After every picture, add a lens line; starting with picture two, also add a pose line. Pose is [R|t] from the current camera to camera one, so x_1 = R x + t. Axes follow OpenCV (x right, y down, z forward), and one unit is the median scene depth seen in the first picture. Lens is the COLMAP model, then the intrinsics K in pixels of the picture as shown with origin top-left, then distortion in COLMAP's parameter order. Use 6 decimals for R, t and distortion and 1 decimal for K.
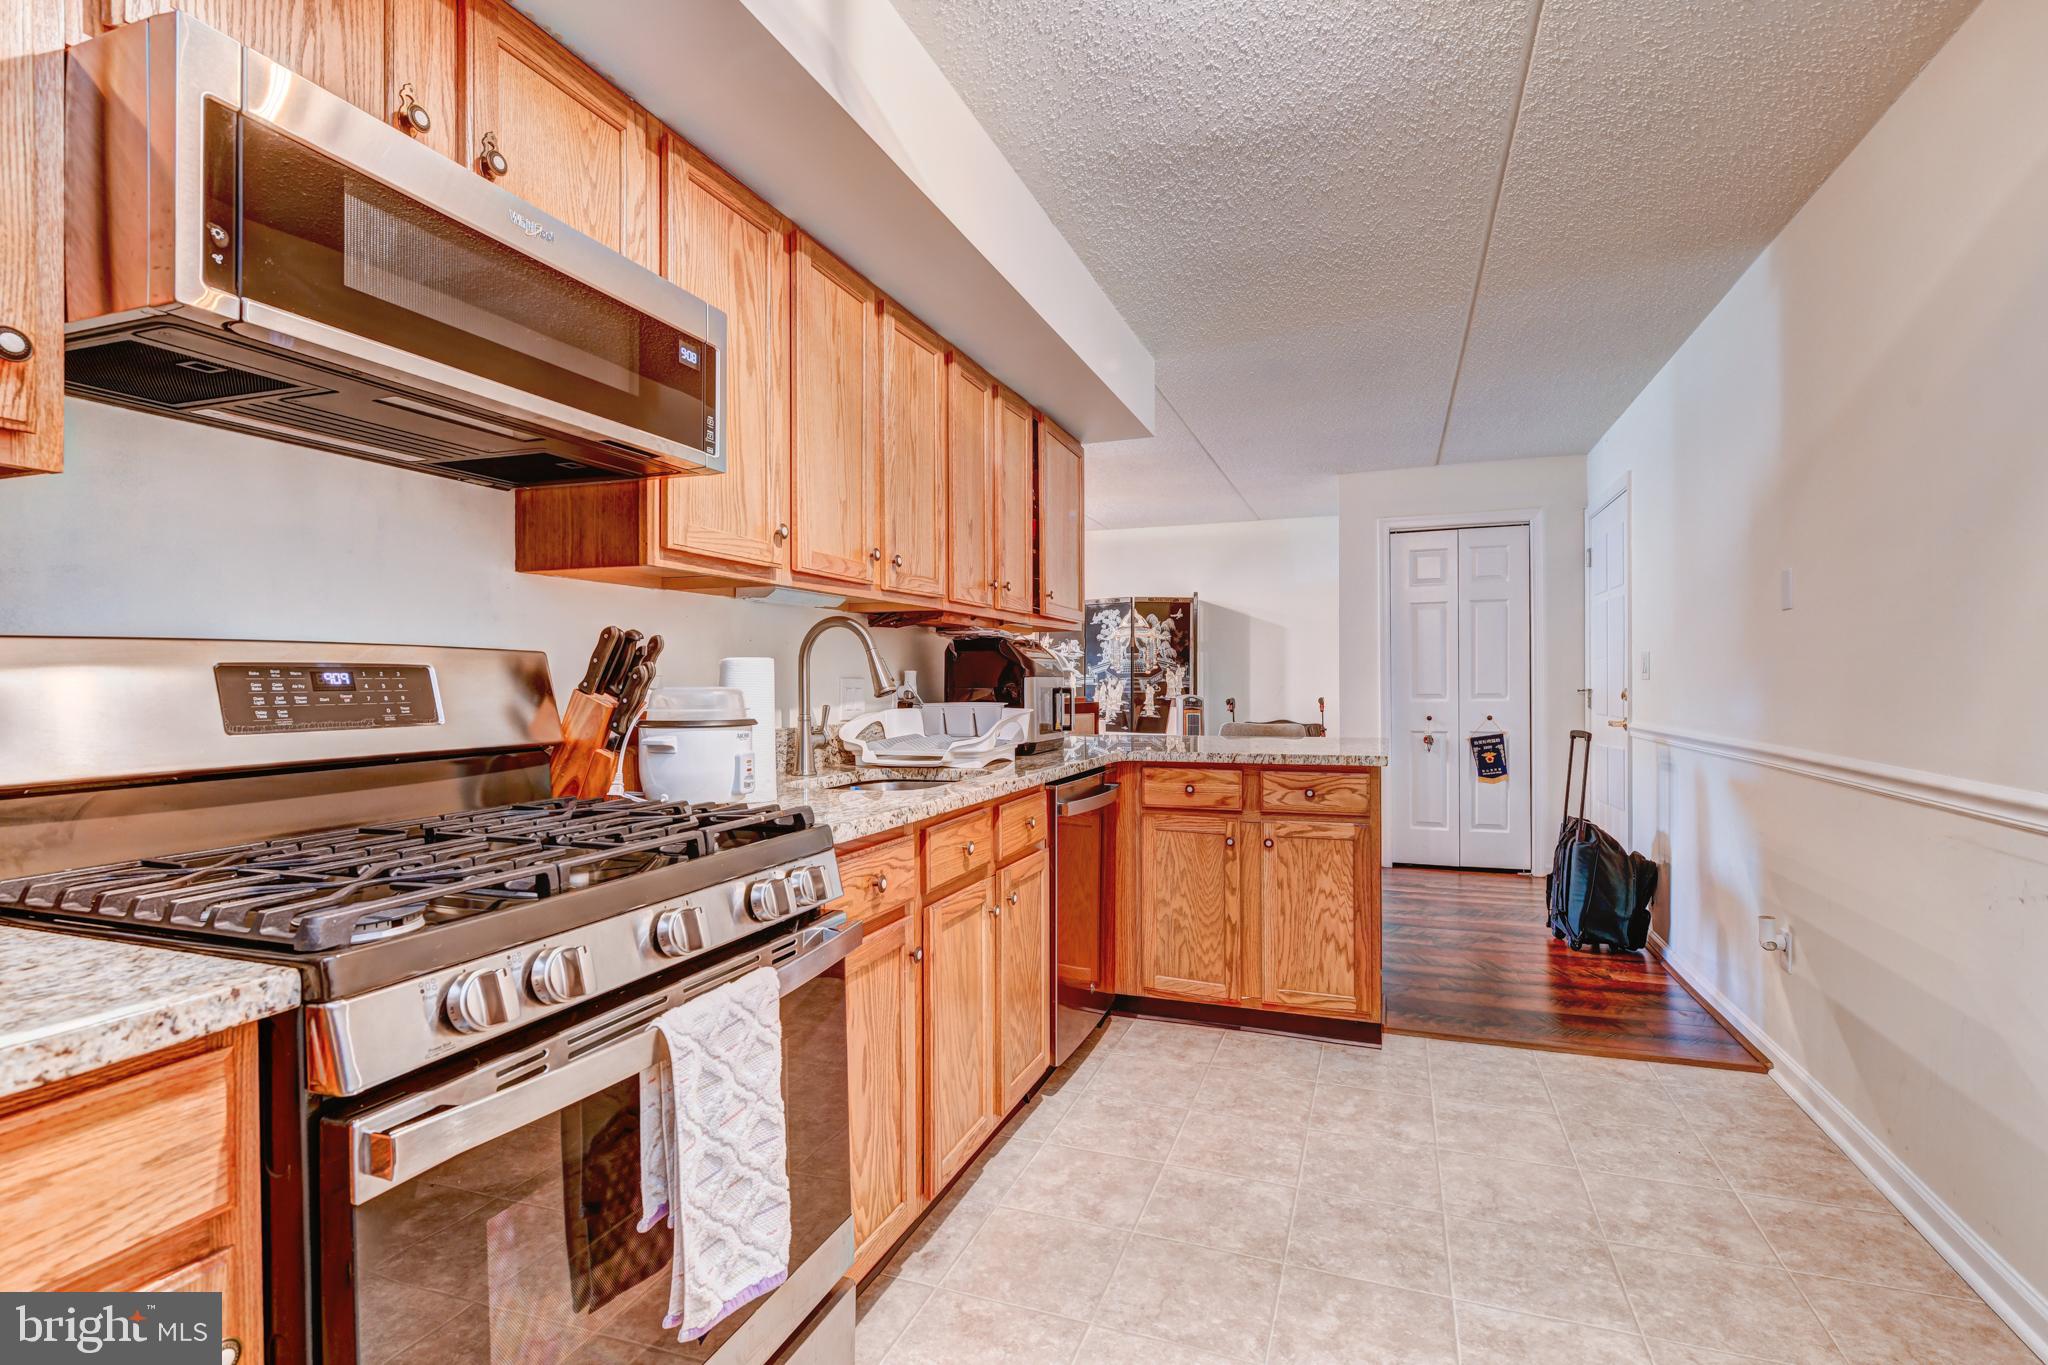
lens RADIAL K [[991.1, 0, 1025.1], [0, 991.1, 680.3], [0, 0, 1]] dist [0.000286, 0.000007]
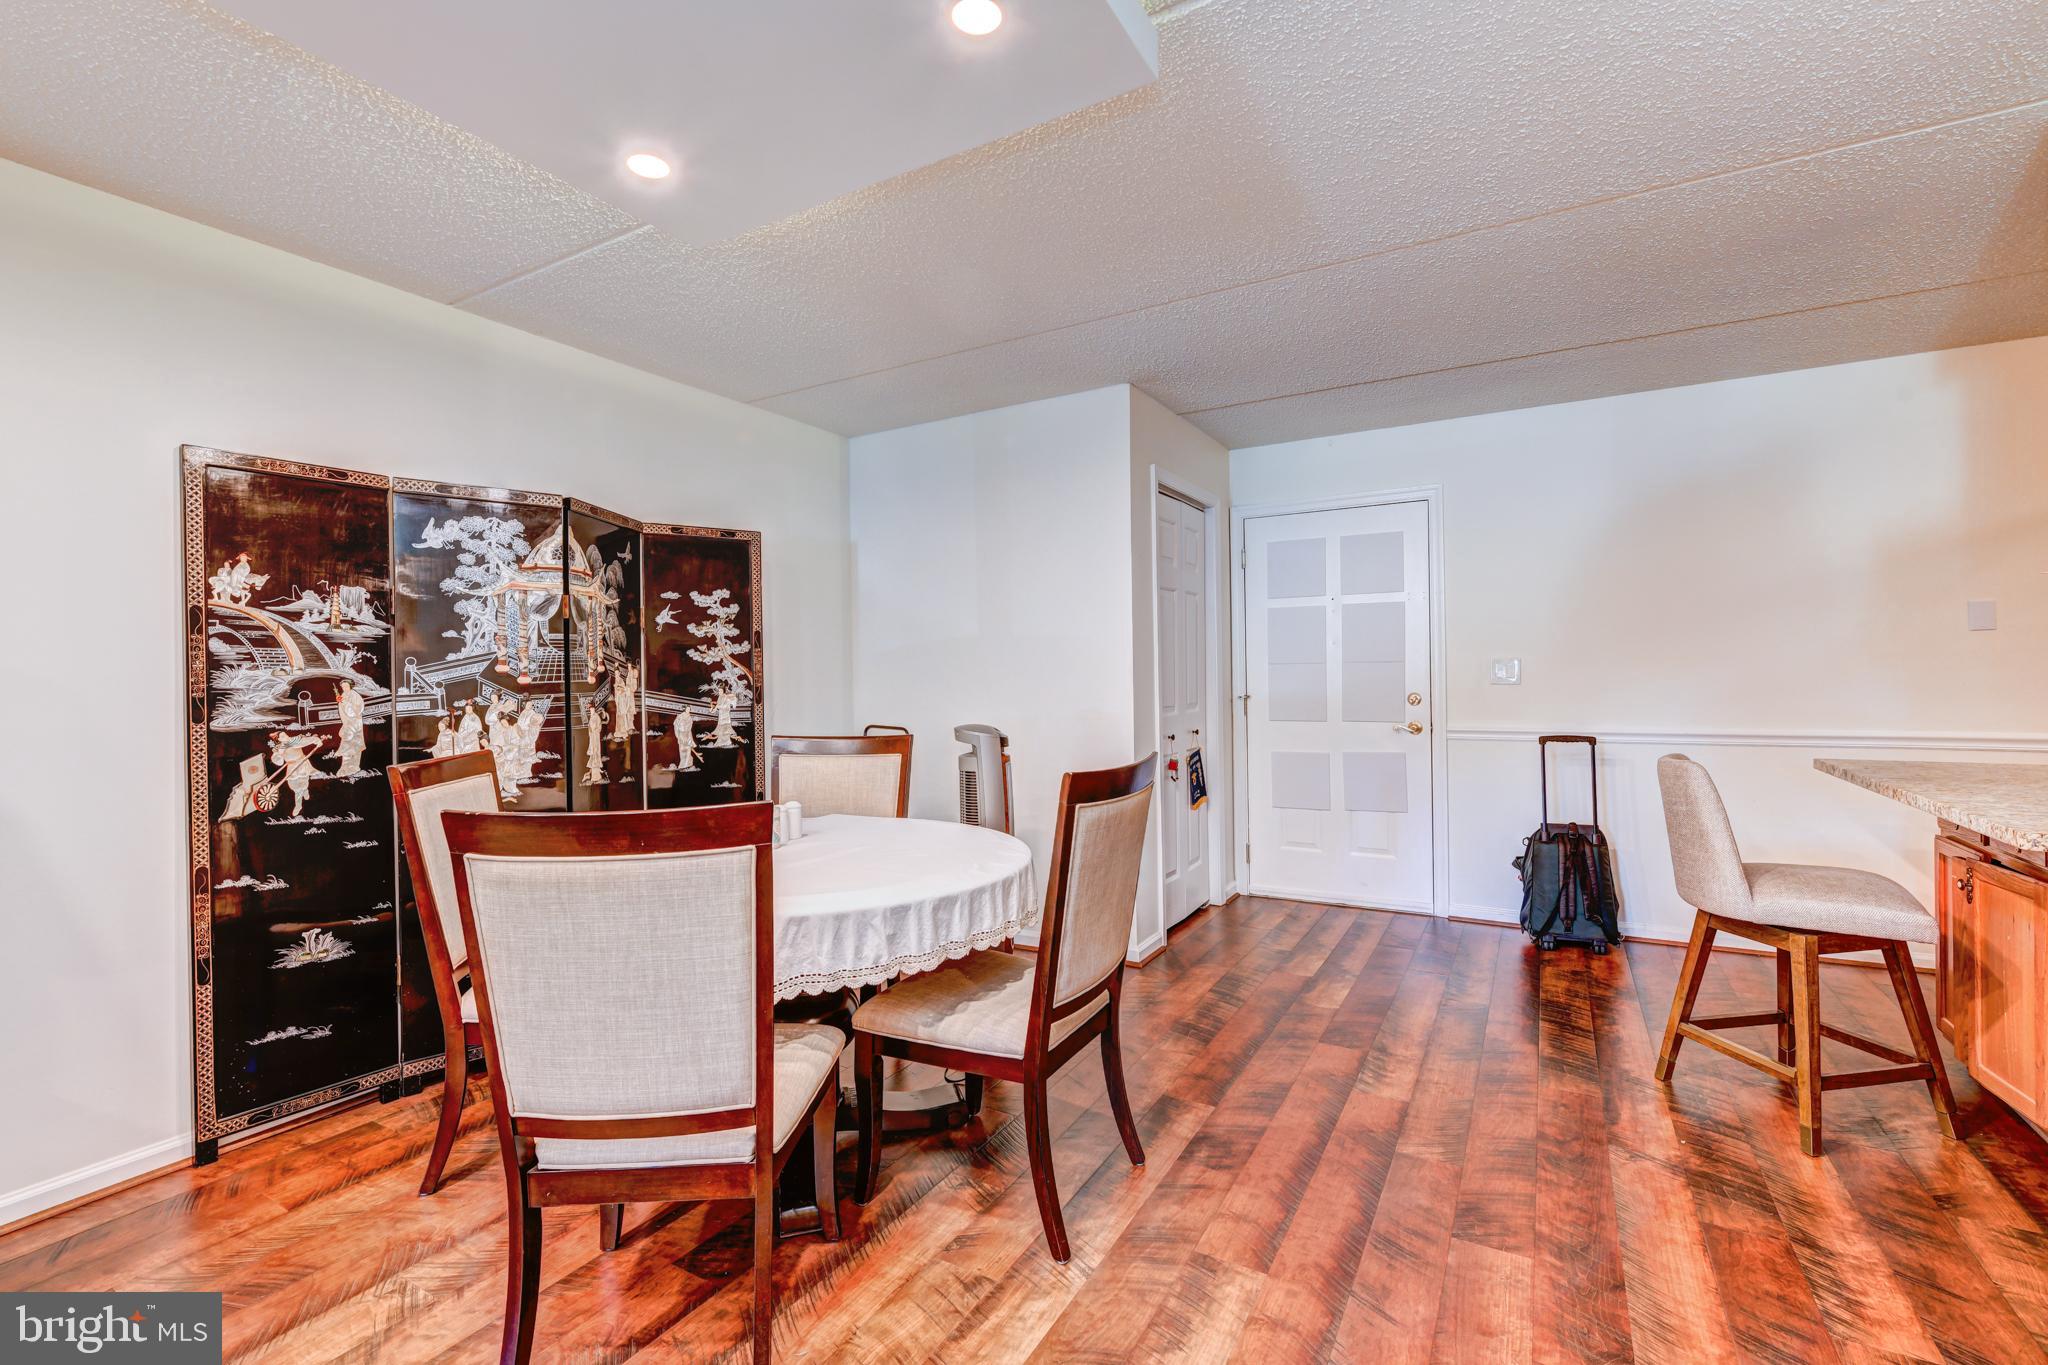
lens RADIAL K [[925.9, 0, 1027.0], [0, 925.9, 681.2], [0, 0, 1]] dist [0.000018, -0.000017]
pose [[0.150249, -0.001756, 0.988647, -0.240854], [0.014457, 0.999895, -0.000421, -0.004749], [-0.988542, 0.014357, 0.150259, 0.753477]]
